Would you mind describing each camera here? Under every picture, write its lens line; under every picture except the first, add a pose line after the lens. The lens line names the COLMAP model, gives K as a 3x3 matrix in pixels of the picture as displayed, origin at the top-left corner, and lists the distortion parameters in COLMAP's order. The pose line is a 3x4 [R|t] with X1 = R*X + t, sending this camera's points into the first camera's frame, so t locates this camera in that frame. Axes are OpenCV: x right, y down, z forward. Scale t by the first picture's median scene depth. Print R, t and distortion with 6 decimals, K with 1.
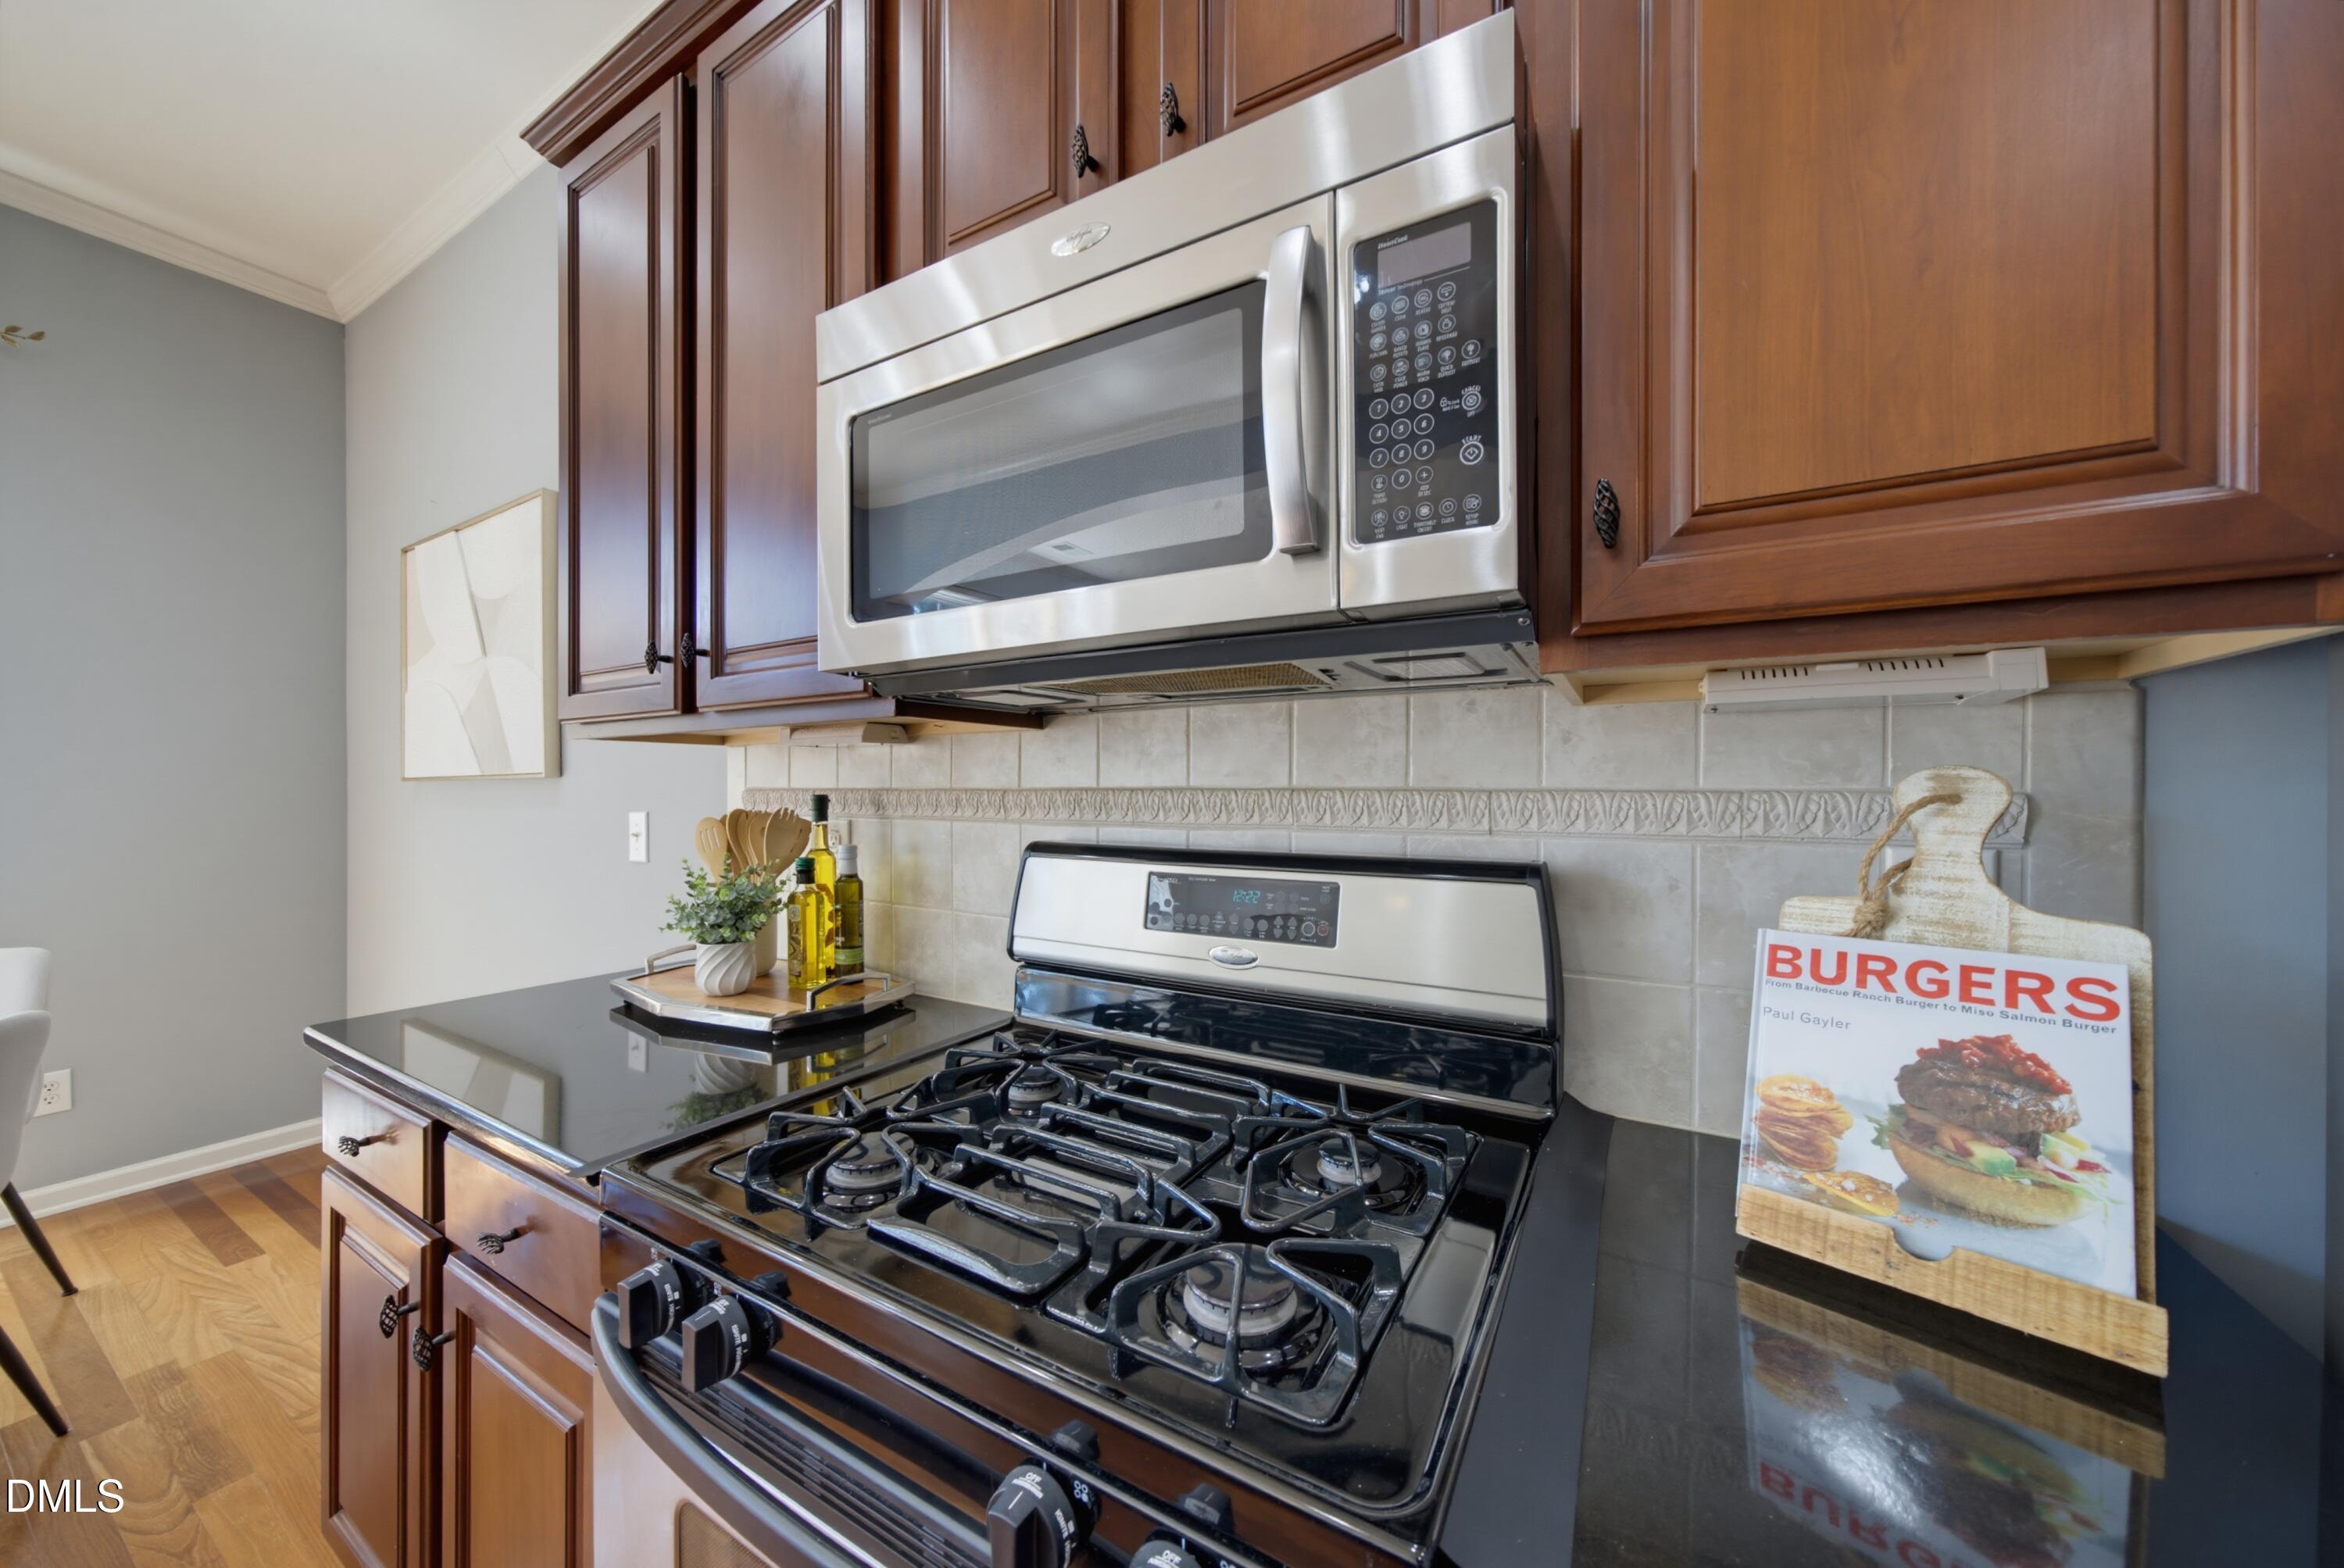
lens RADIAL K [[824.1, 0, 1168.9], [0, 824.1, 795.2], [0, 0, 1]] dist [0.009336, 0.000001]
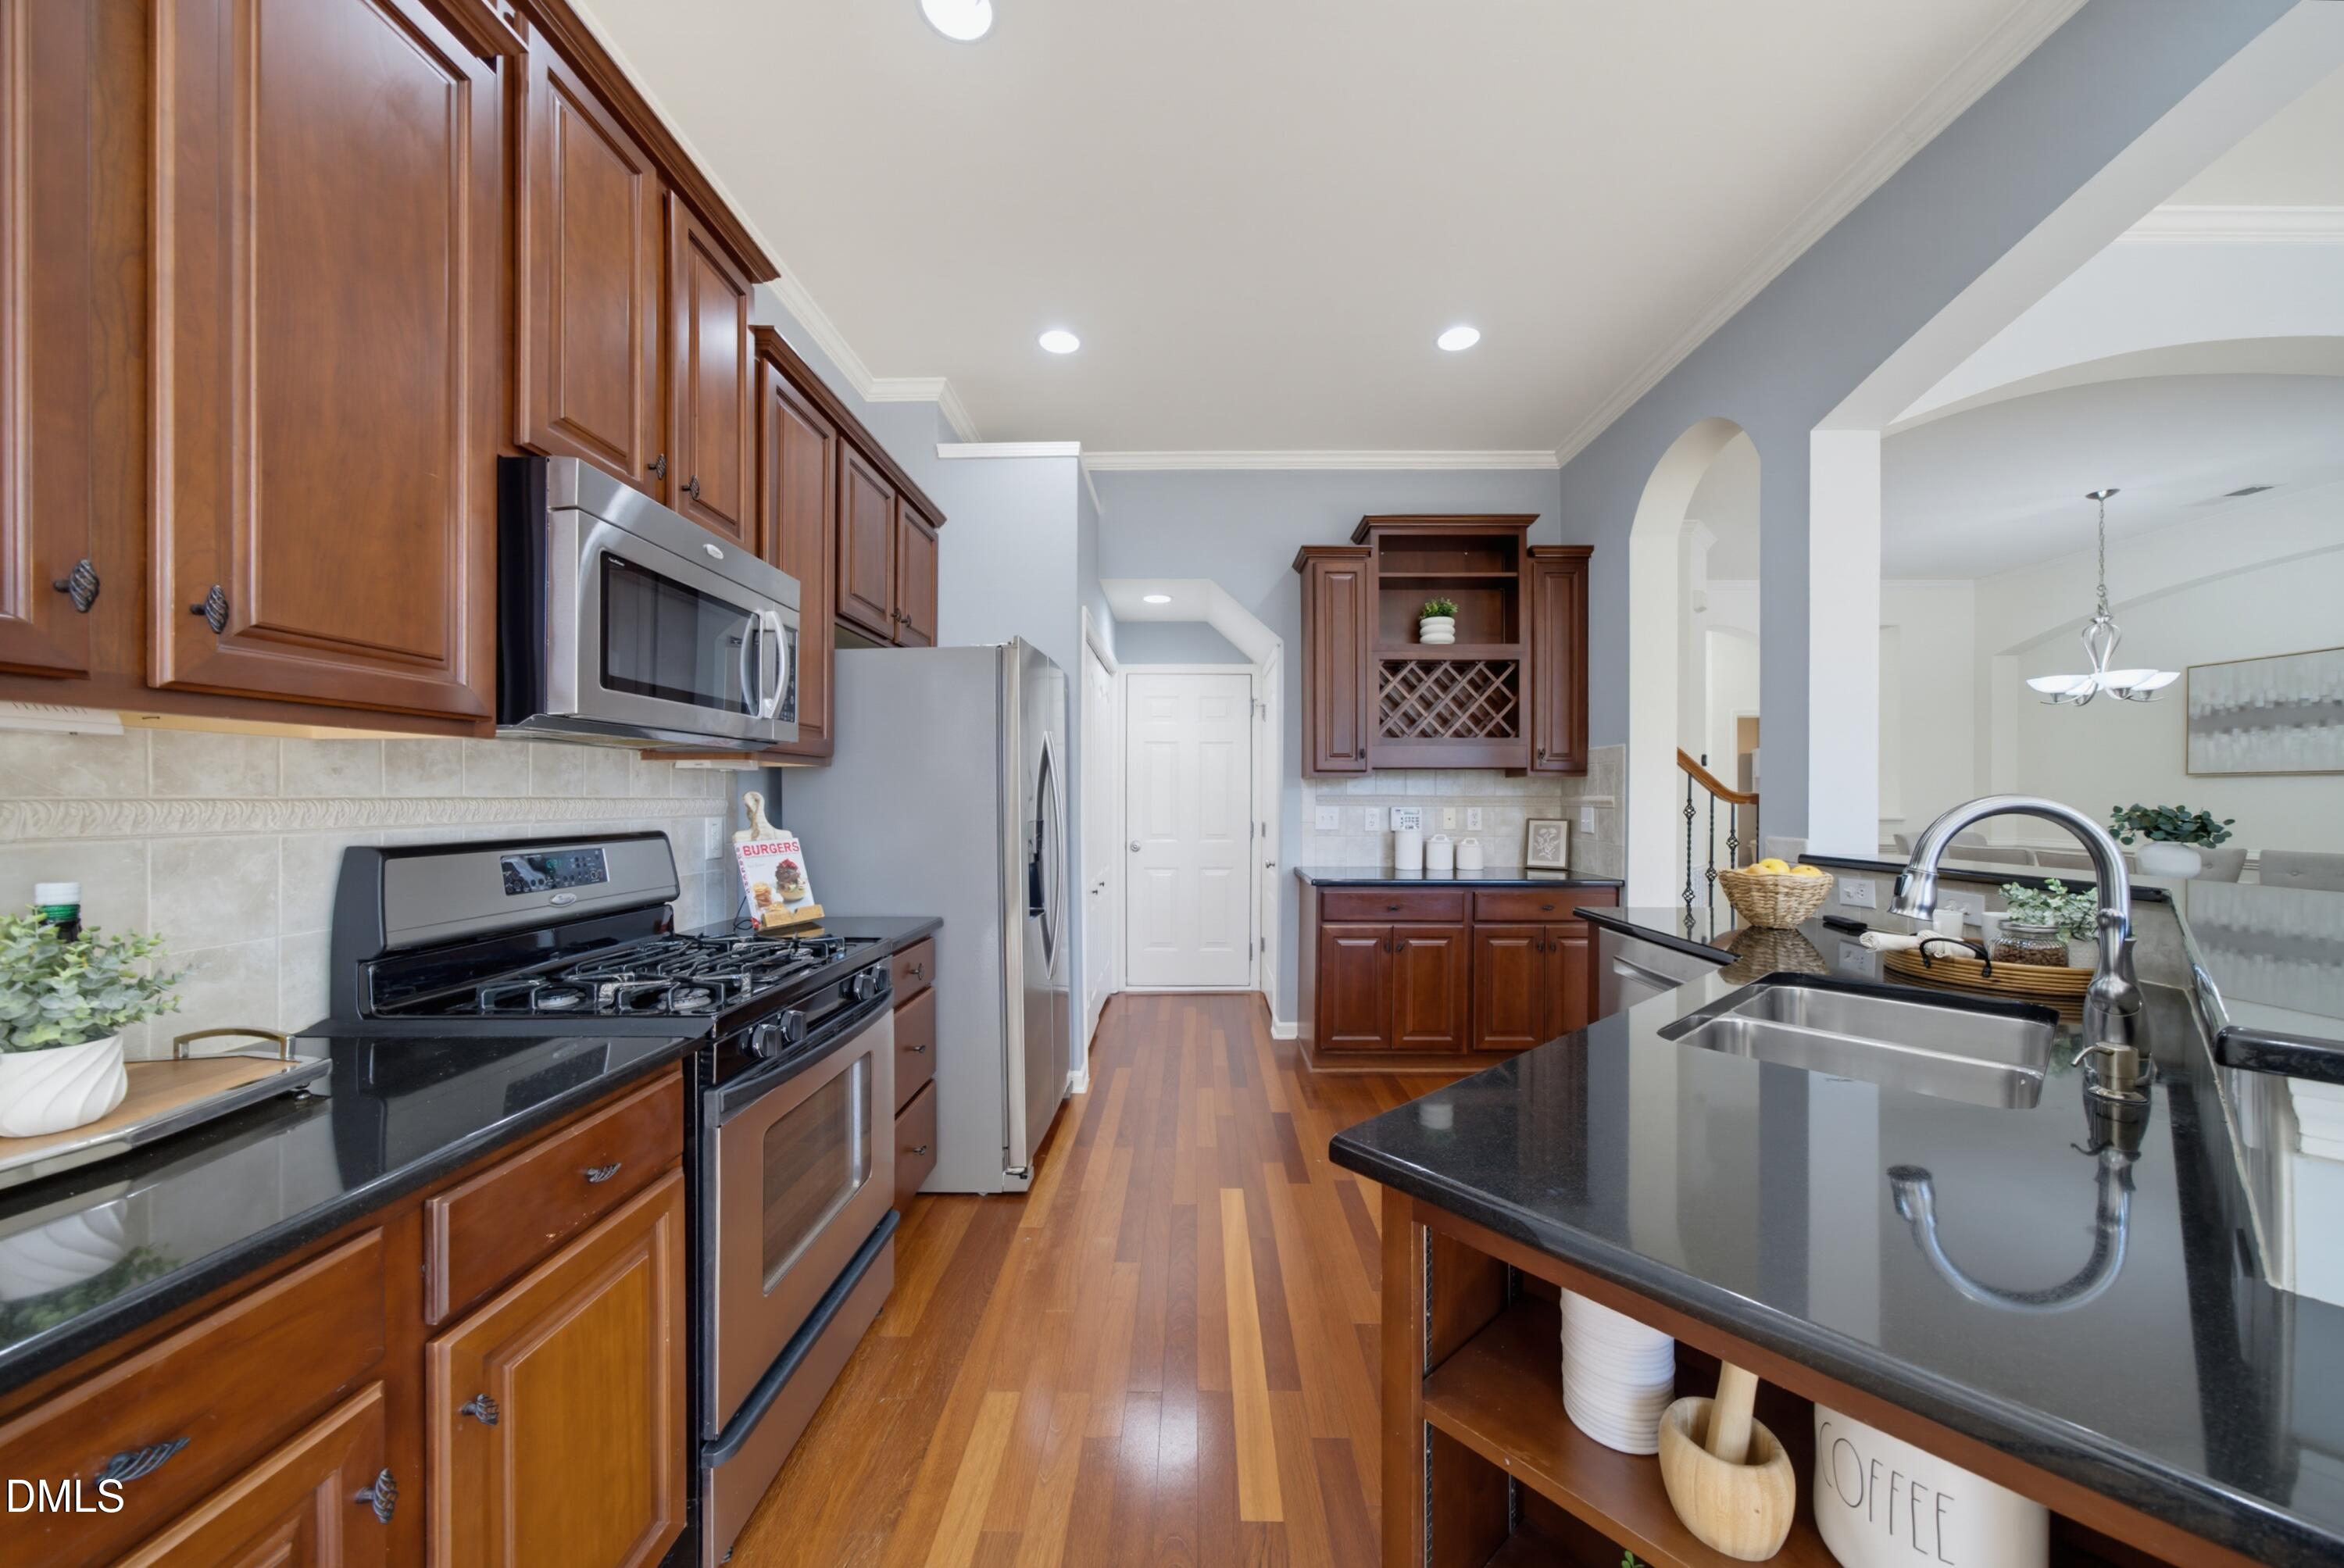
lens RADIAL K [[824.1, 0, 1178.9], [0, 824.1, 795.6], [0, 0, 1]] dist [0.009336, 0.000001]
pose [[-0.478695, -0.001159, 0.877981, -2.049978], [-0.003713, 0.999993, -0.000704, -0.017679], [-0.877974, -0.003597, -0.478695, 0.733043]]
